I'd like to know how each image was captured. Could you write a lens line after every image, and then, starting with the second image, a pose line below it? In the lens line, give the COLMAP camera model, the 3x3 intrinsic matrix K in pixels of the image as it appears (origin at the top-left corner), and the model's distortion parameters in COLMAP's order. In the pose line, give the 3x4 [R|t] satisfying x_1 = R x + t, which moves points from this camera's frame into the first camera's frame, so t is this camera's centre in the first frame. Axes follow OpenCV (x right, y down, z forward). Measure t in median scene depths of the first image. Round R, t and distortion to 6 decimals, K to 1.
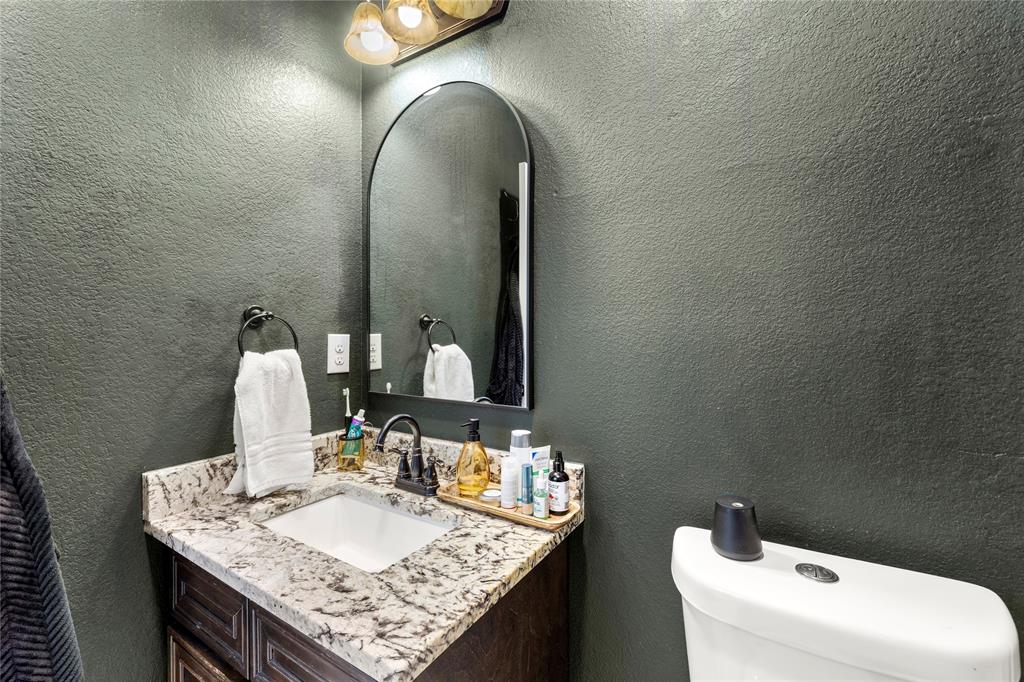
lens RADIAL K [[431.7, 0, 505.0], [0, 431.7, 338.6], [0, 0, 1]] dist [-0.002279, -0.000441]
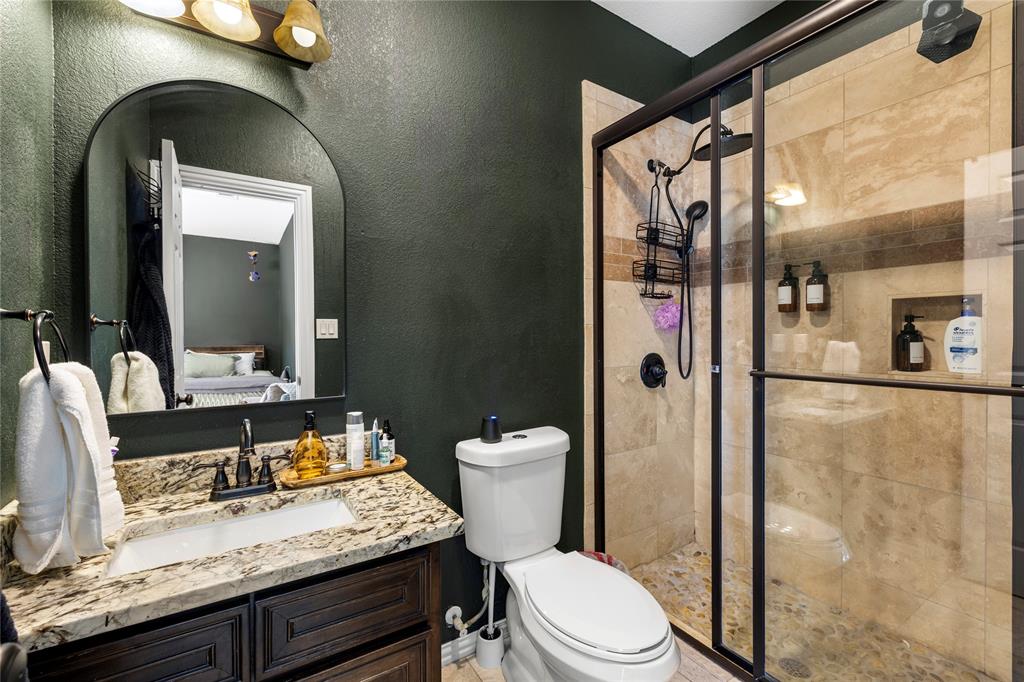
lens RADIAL K [[431.7, 0, 512.6], [0, 431.7, 345.3], [0, 0, 1]] dist [-0.002279, -0.000441]
pose [[0.422217, -0.025248, 0.906143, -1.067125], [0.016829, 0.999658, 0.020013, -0.007442], [-0.906338, 0.006800, 0.422498, 0.017166]]
